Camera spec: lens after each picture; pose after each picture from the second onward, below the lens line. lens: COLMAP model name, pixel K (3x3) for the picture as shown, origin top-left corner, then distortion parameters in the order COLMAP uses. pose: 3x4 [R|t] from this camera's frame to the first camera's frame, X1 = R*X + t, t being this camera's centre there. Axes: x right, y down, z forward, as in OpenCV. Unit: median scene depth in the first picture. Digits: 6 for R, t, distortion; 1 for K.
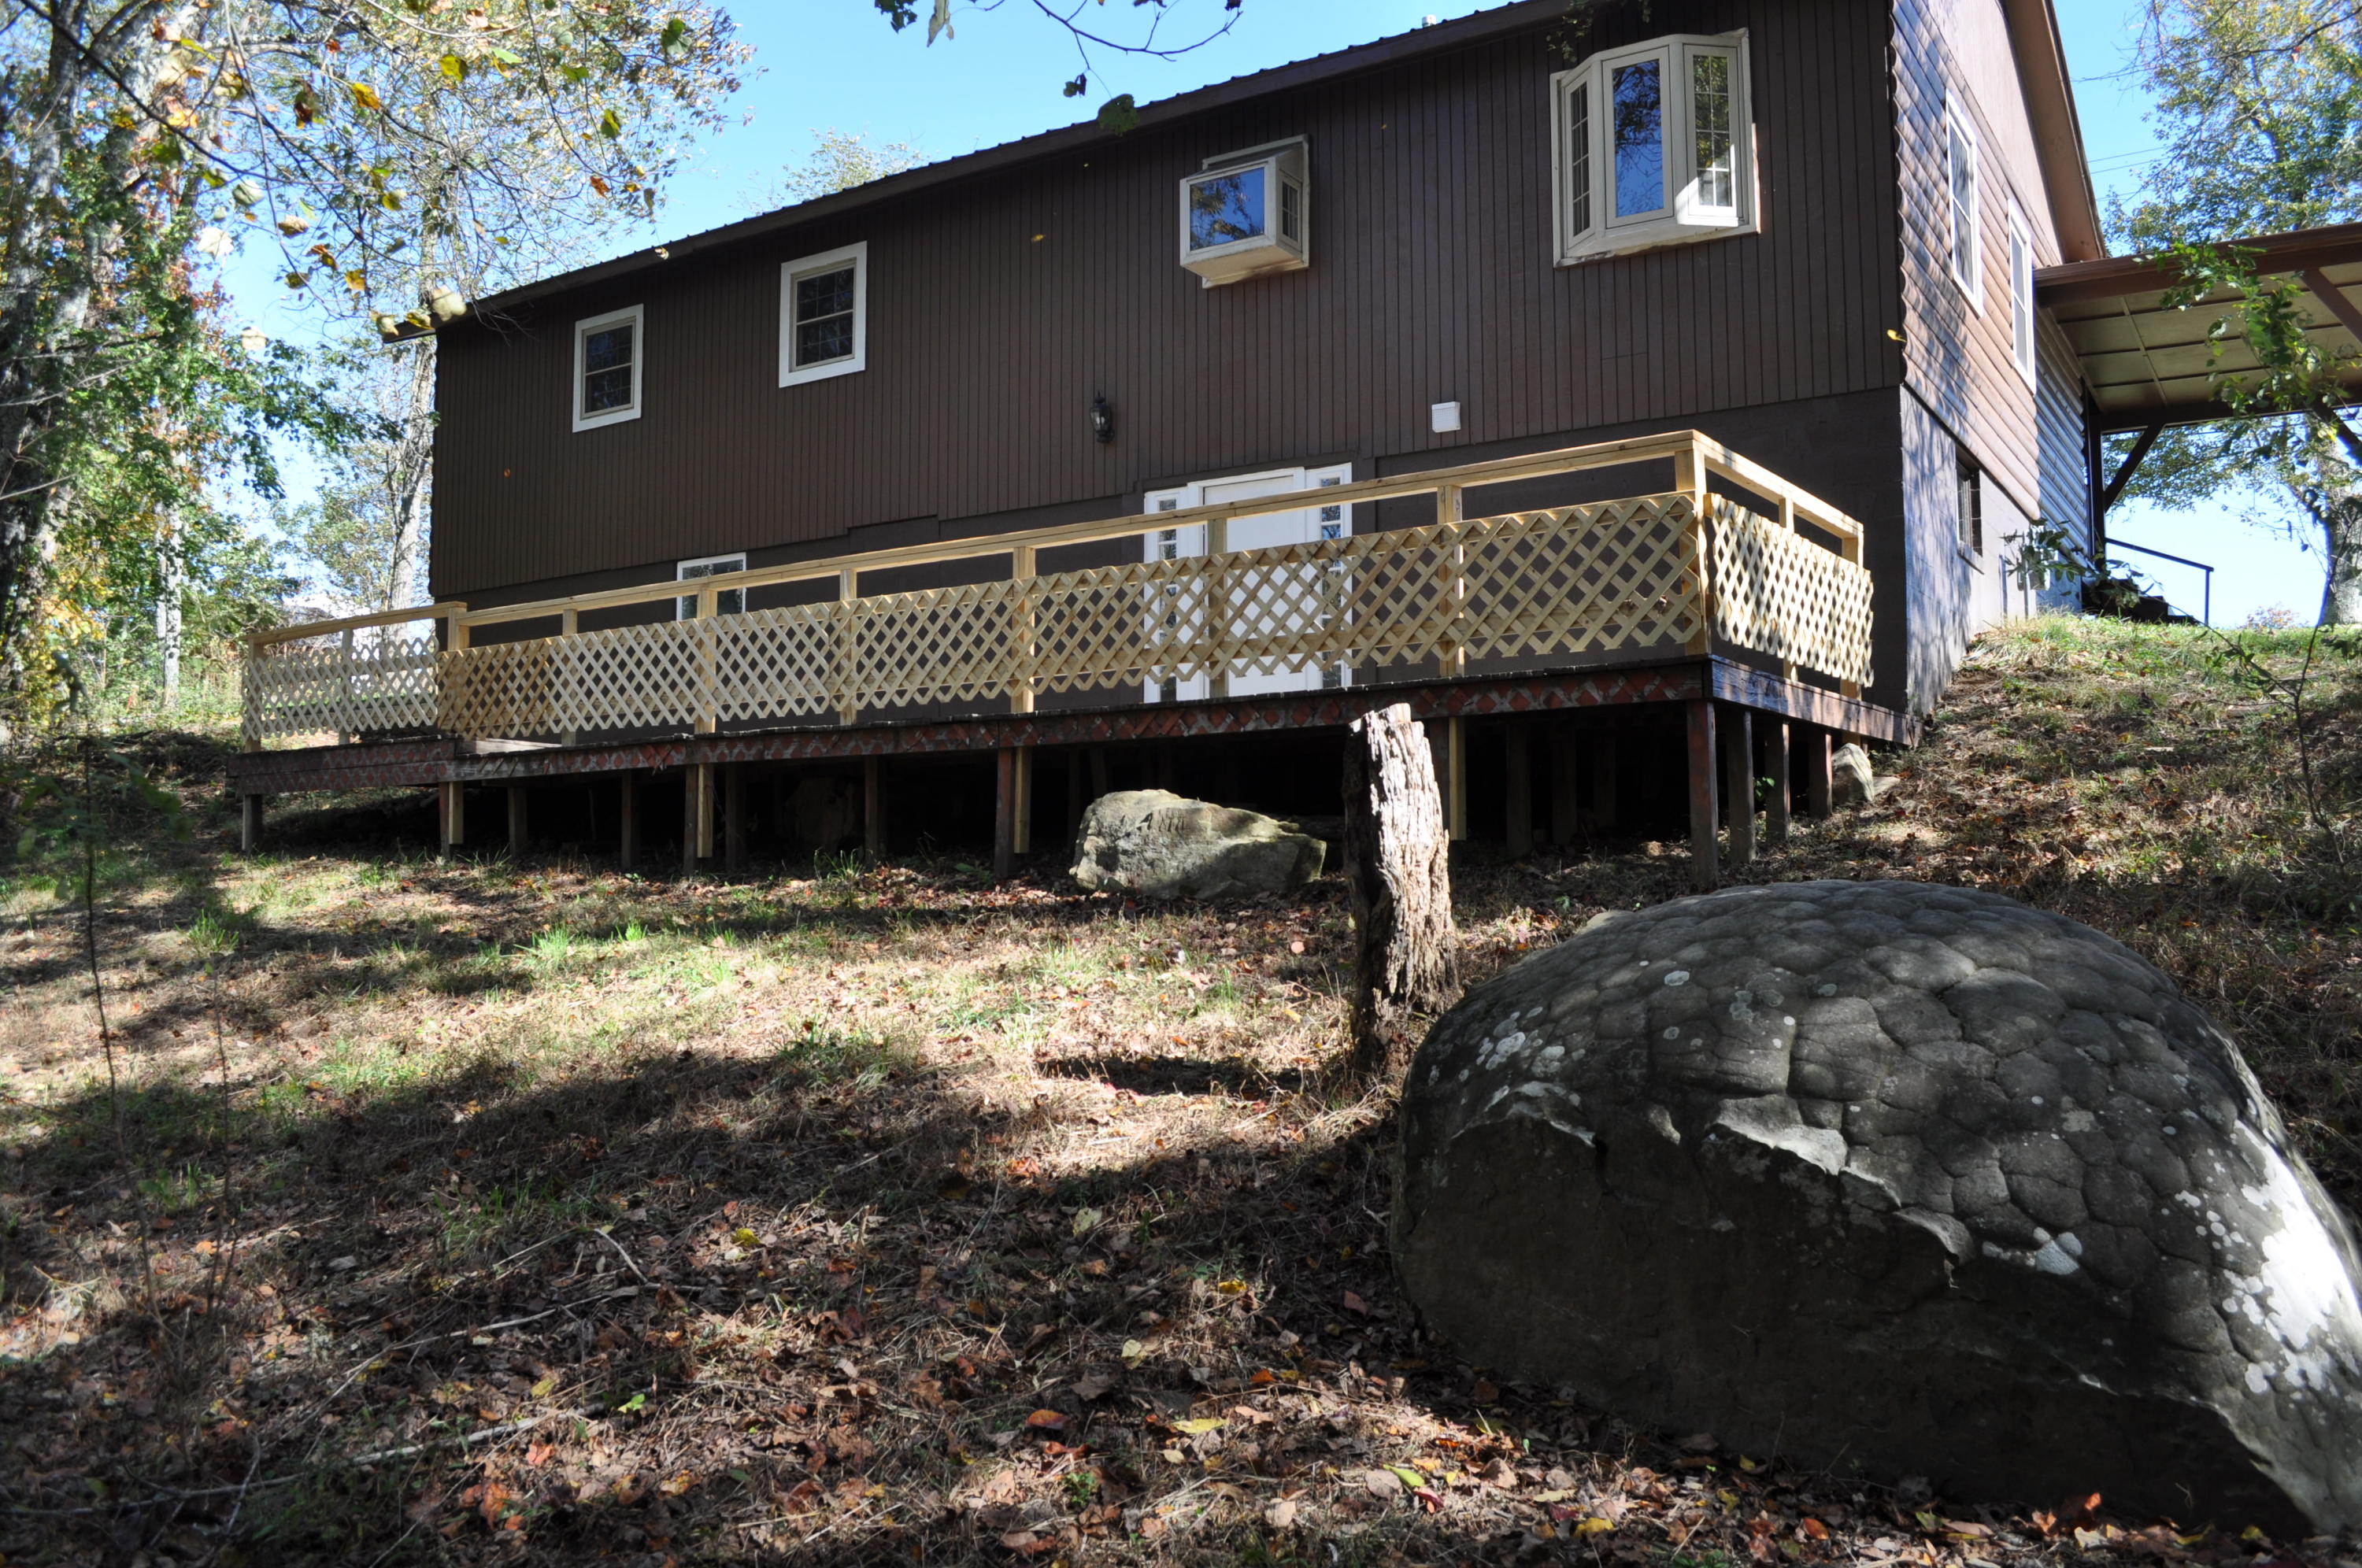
lens RADIAL K [[1823.2, 0, 1181.0], [0, 1823.2, 784.0], [0, 0, 1]] dist [-0.075976, -0.000487]
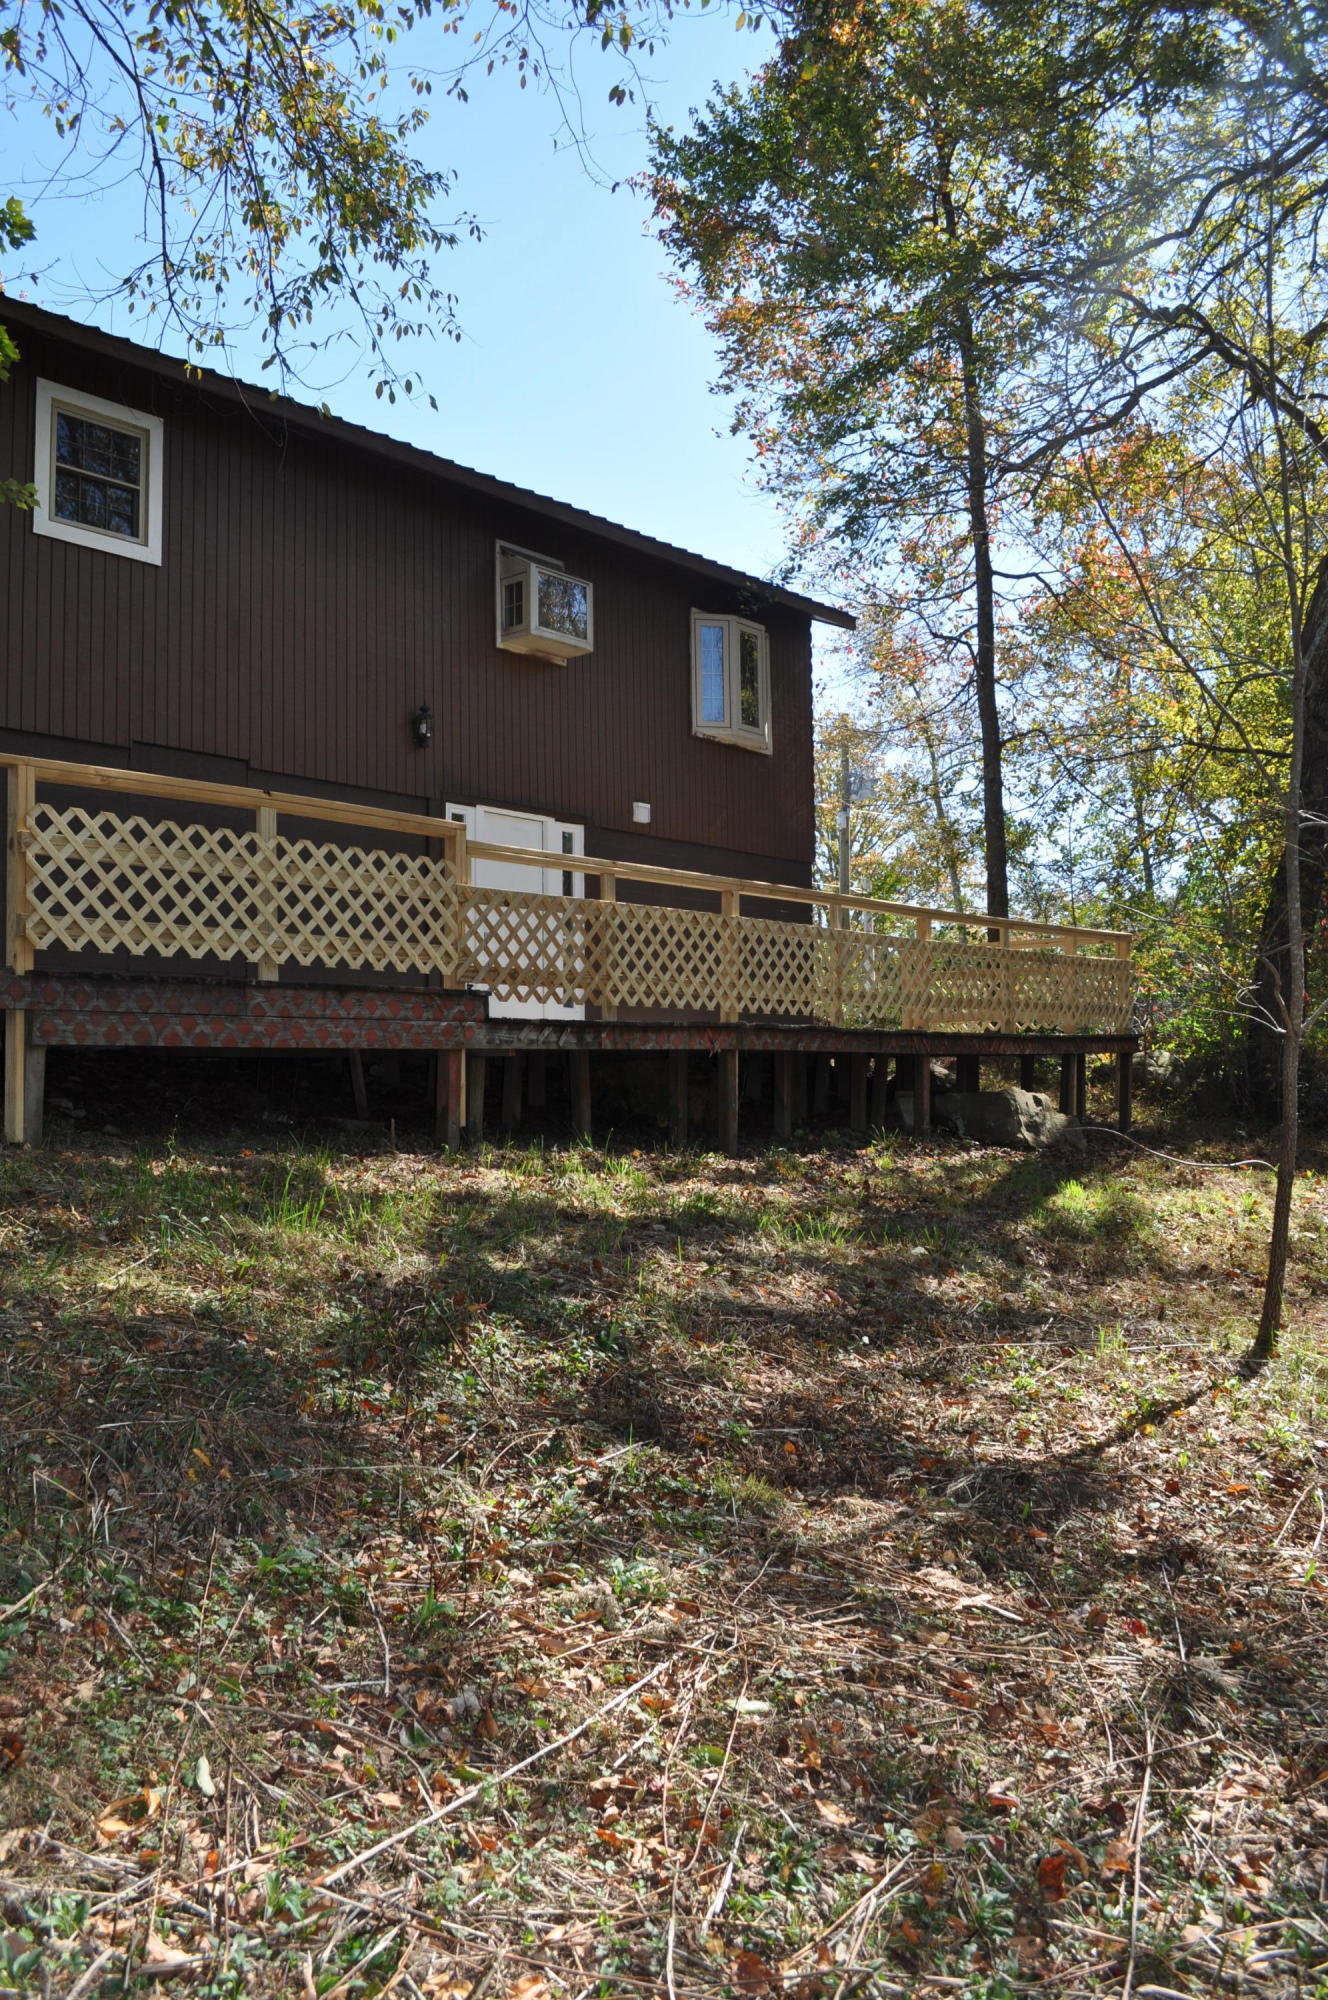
lens RADIAL K [[1681.1, 0, 664.0], [0, 1681.1, 1000.0], [0, 0, 1]] dist [-0.090002, -0.004038]
pose [[0.095031, 0.059918, 0.993669, -1.089822], [-0.039454, 0.997629, -0.056383, 0.015375], [-0.994692, -0.033846, 0.097169, 0.799453]]
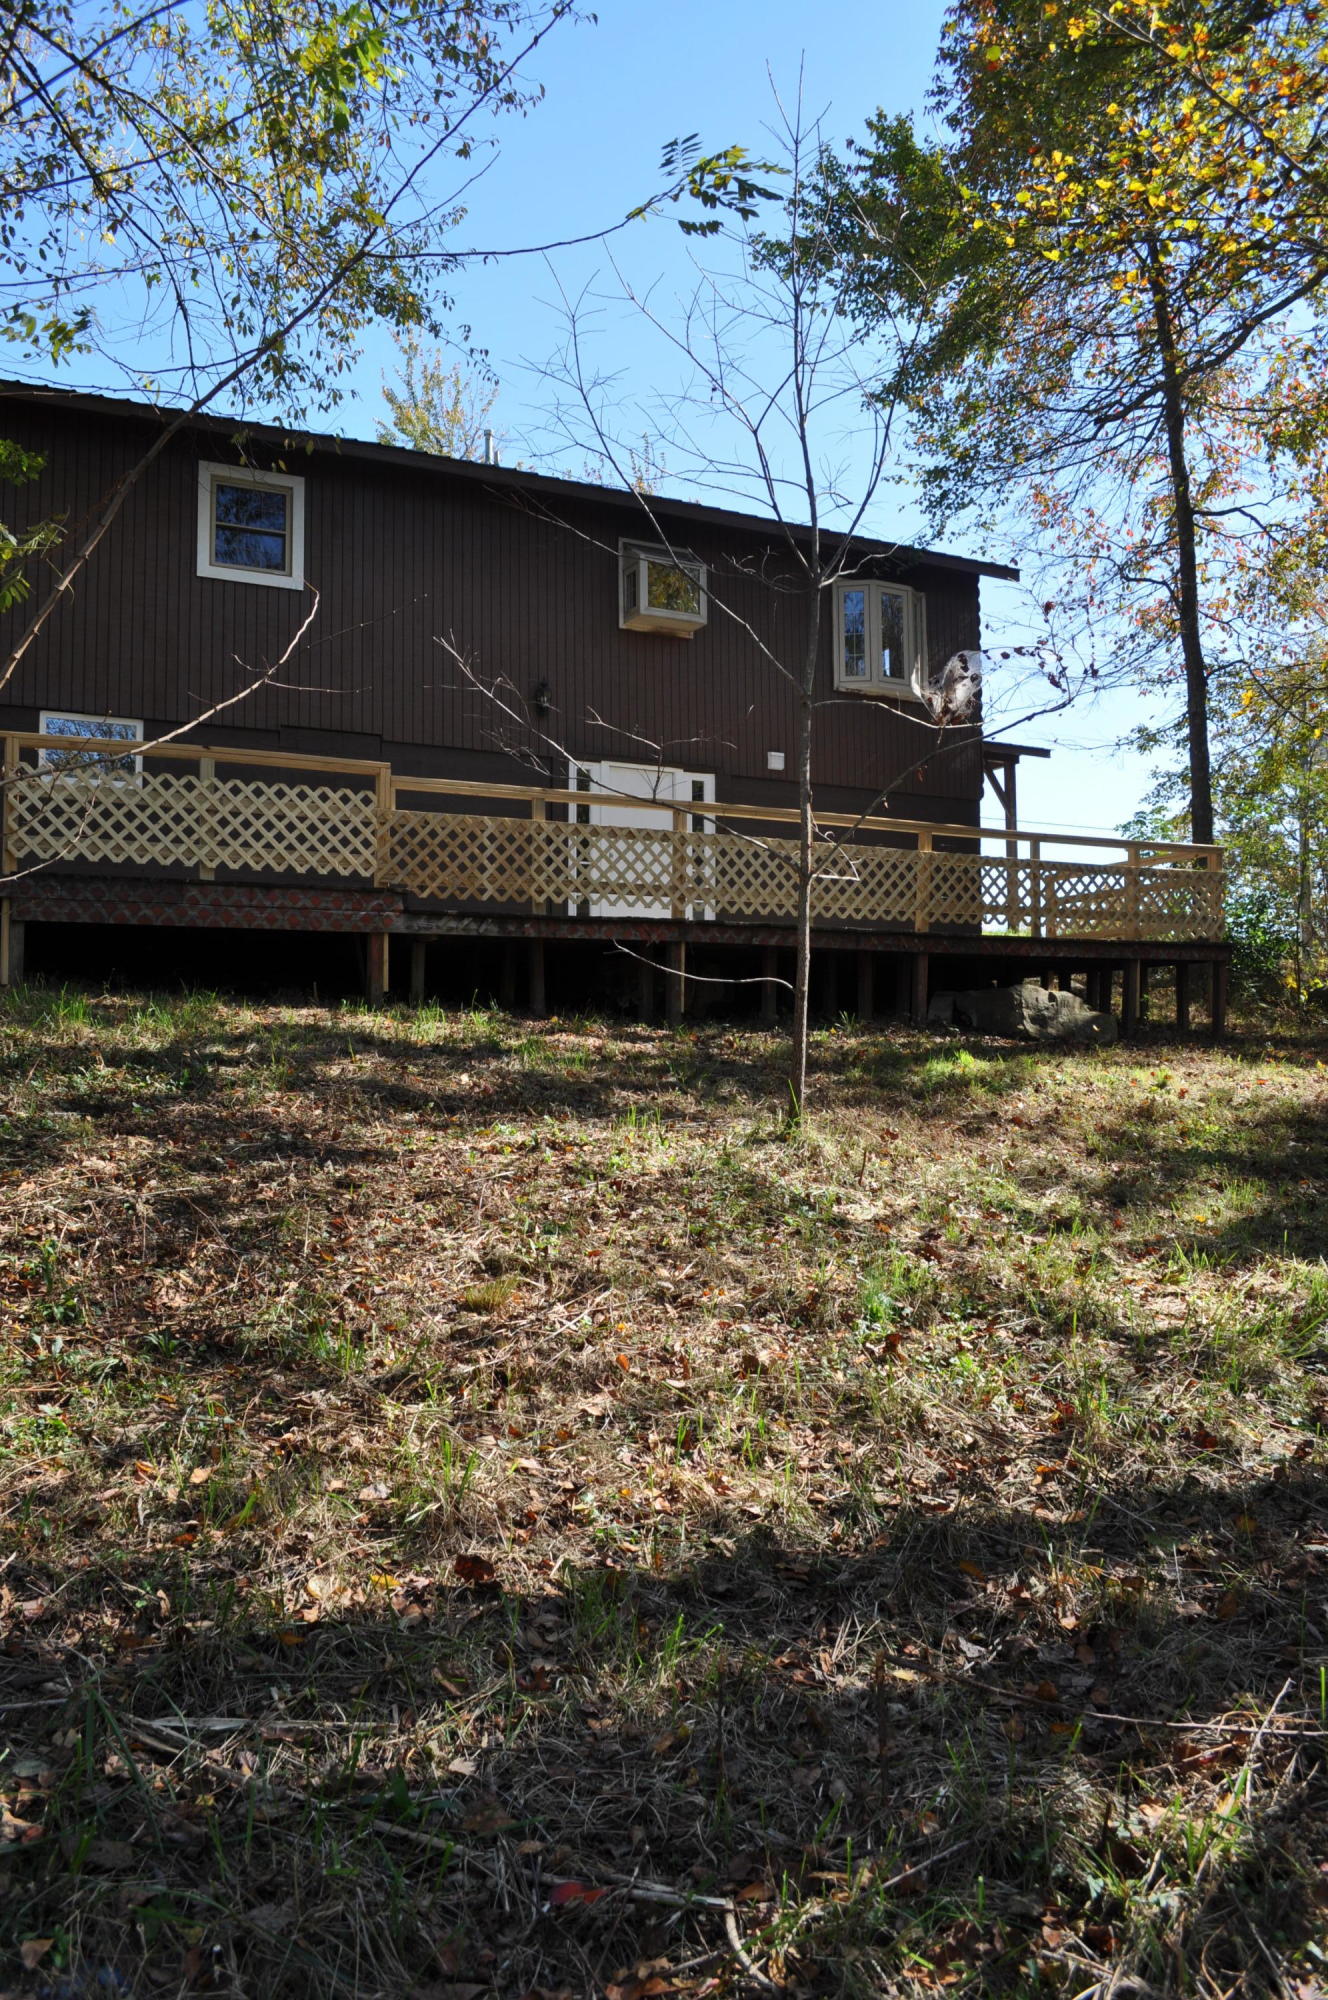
lens RADIAL K [[1681.1, 0, 664.0], [0, 1681.1, 1000.0], [0, 0, 1]] dist [-0.090002, -0.004038]
pose [[0.460884, 0.053574, 0.885842, -1.151748], [-0.041984, 0.998375, -0.038537, 0.067554], [-0.886467, -0.019430, 0.462384, 0.369306]]
